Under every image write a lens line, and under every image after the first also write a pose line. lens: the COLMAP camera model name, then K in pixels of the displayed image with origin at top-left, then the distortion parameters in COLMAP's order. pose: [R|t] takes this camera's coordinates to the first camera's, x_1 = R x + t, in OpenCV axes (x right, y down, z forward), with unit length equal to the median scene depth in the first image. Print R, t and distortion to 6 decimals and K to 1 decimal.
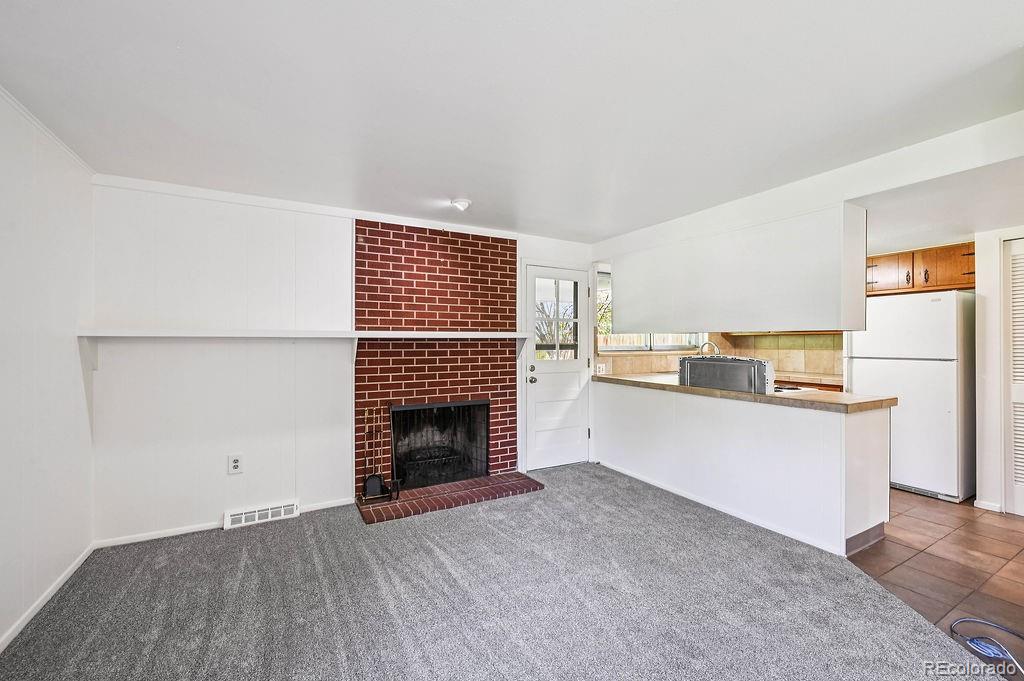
lens RADIAL K [[432.6, 0, 516.4], [0, 432.6, 341.1], [0, 0, 1]] dist [0.004149, -0.000042]
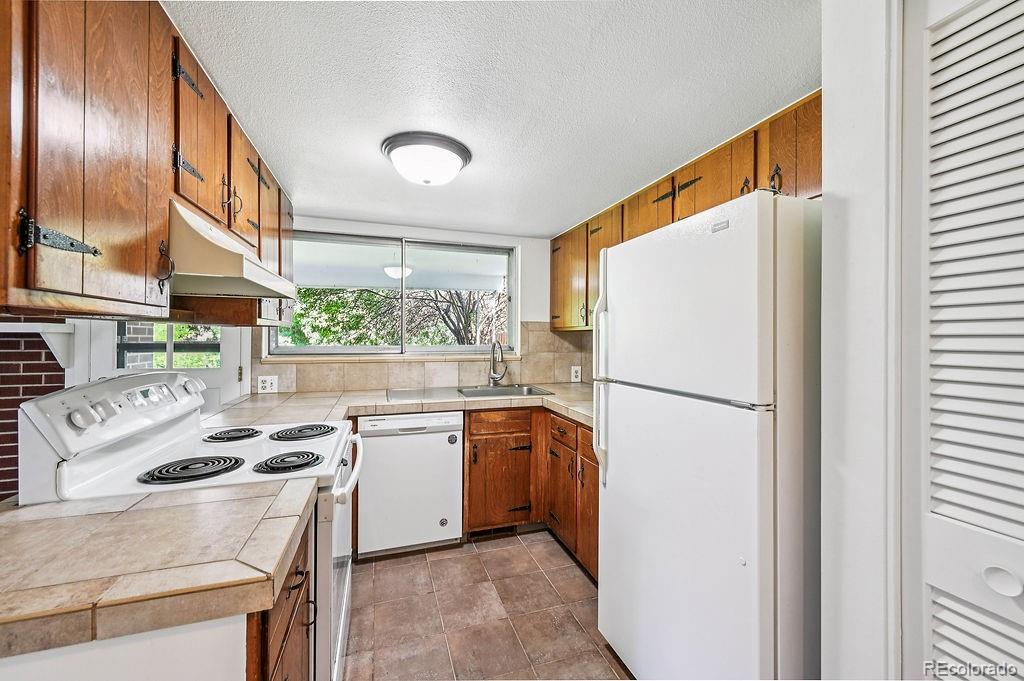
lens RADIAL K [[405.0, 0, 511.6], [0, 405.0, 338.1], [0, 0, 1]] dist [-0.006041, 0.001462]
pose [[0.983269, 0.007271, -0.182016, 0.771201], [-0.006991, 0.999973, 0.002176, -0.005673], [0.182027, -0.000868, 0.983293, 0.588751]]
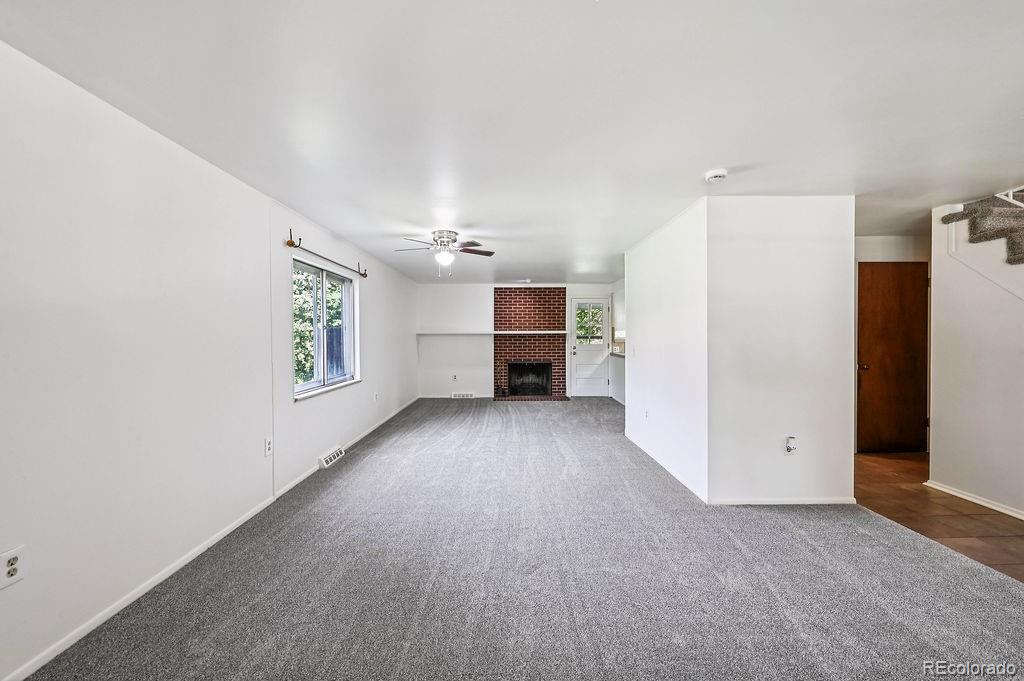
lens RADIAL K [[405.0, 0, 512.6], [0, 405.0, 339.4], [0, 0, 1]] dist [-0.006041, 0.001462]
pose [[0.878074, 0.001867, -0.478520, 0.774545], [0.002960, 0.999952, 0.009332, 0.003533], [0.478515, -0.009611, 0.878027, -0.937697]]
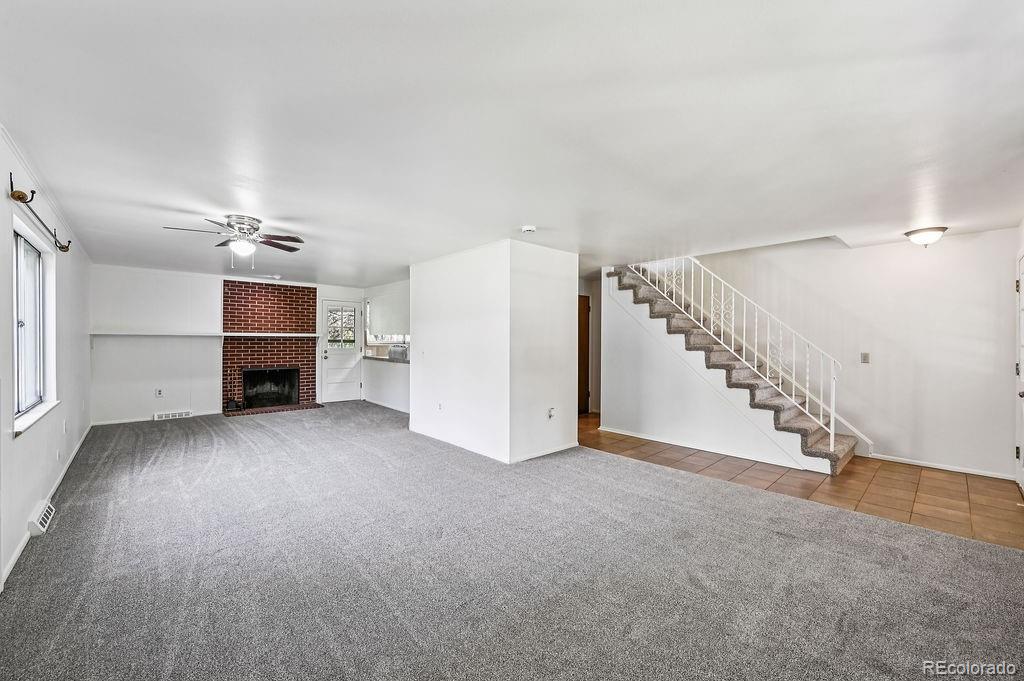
lens RADIAL K [[405.0, 0, 518.7], [0, 405.0, 340.0], [0, 0, 1]] dist [-0.006041, 0.001462]
pose [[0.971420, 0.006379, 0.237280, 0.500436], [-0.006565, 0.999978, -0.000005, 0.003239], [-0.237275, -0.001553, 0.971441, -1.118450]]
